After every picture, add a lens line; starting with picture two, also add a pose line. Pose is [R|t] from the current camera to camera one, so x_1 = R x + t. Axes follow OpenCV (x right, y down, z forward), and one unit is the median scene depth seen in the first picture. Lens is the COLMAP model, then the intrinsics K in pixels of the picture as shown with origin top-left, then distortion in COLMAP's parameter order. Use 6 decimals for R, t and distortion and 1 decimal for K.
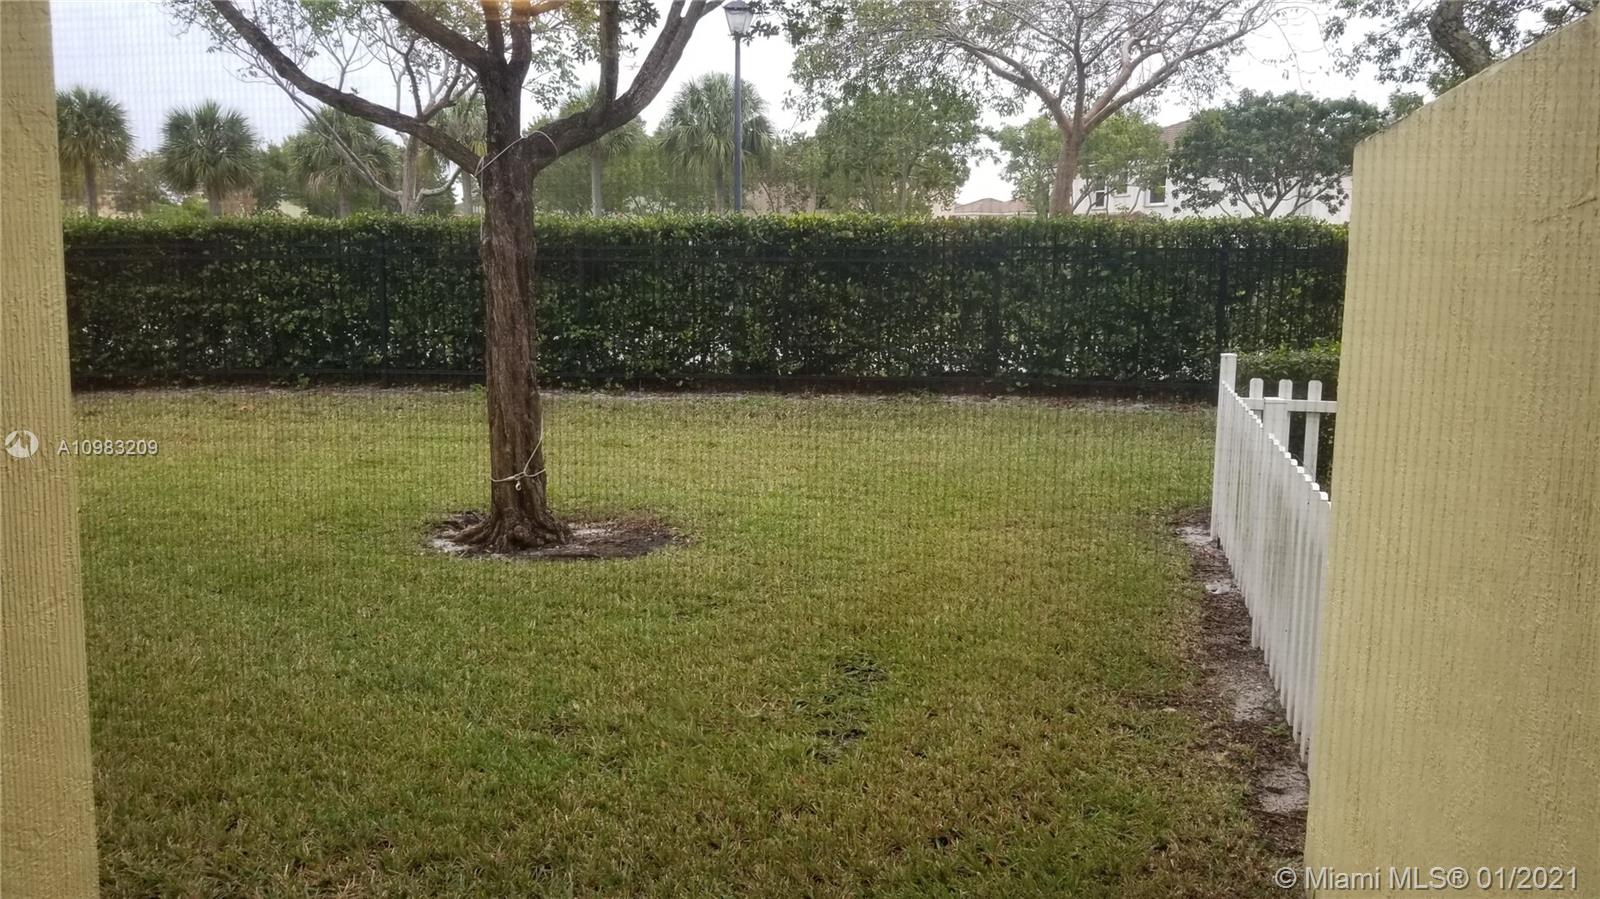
lens RADIAL K [[1309.0, 0, 803.7], [0, 1309.0, 406.6], [0, 0, 1]] dist [0.174193, -0.555882]
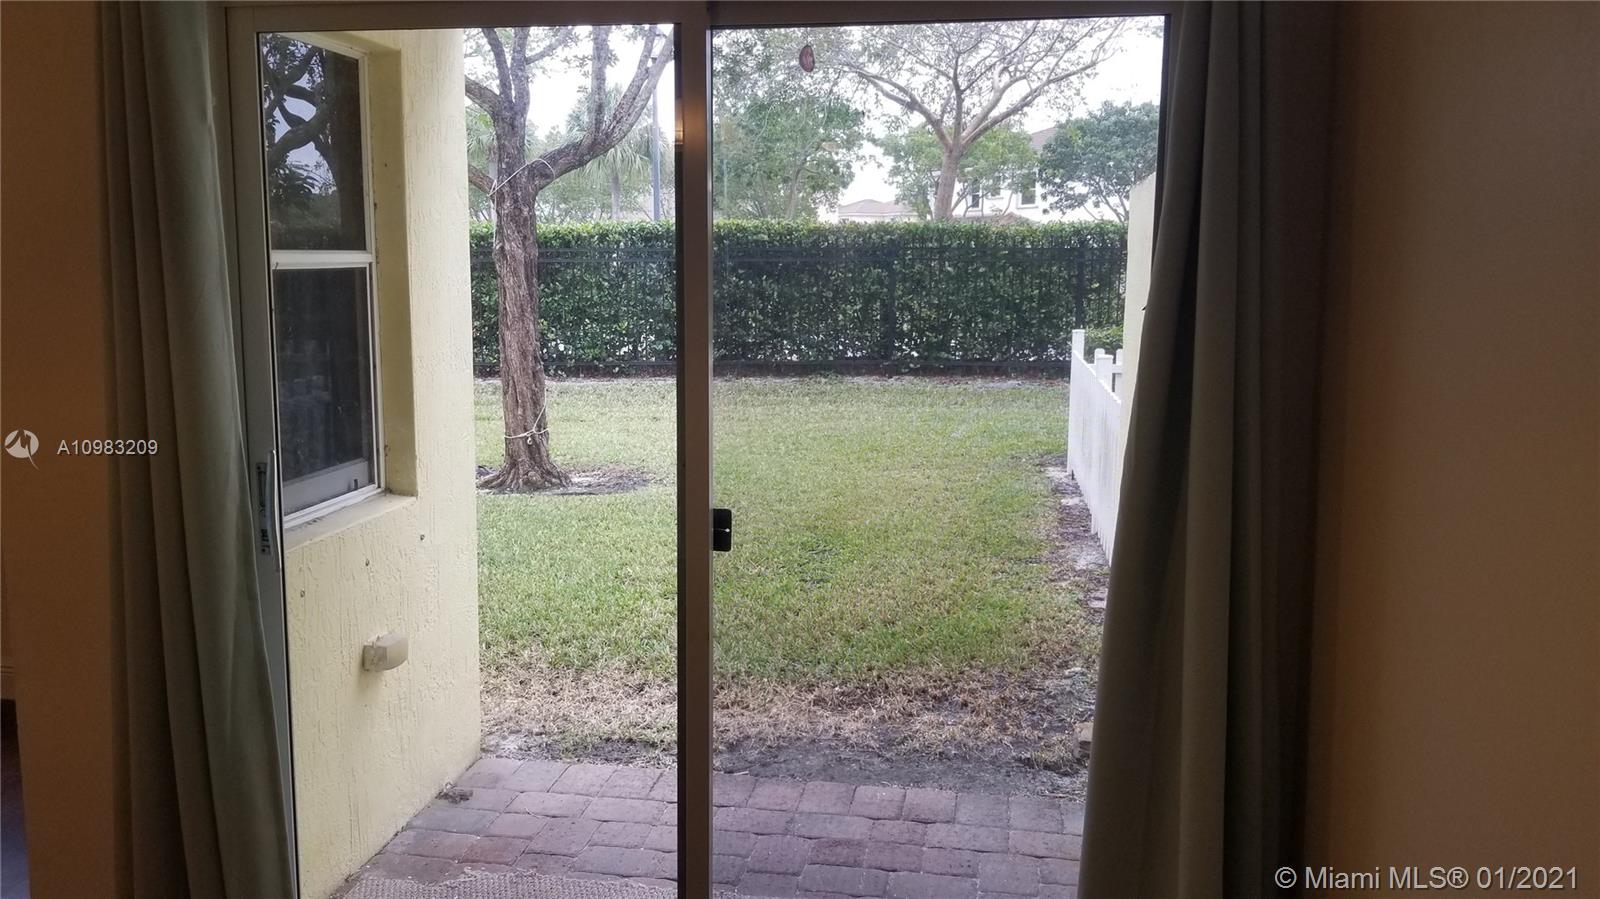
lens RADIAL K [[1309.0, 0, 803.7], [0, 1309.0, 406.6], [0, 0, 1]] dist [0.174193, -0.555882]
pose [[0.995927, -0.018000, 0.088353, -0.033639], [0.018001, 0.999838, 0.000776, 0.015921], [-0.088352, 0.000818, 0.996089, -0.141736]]
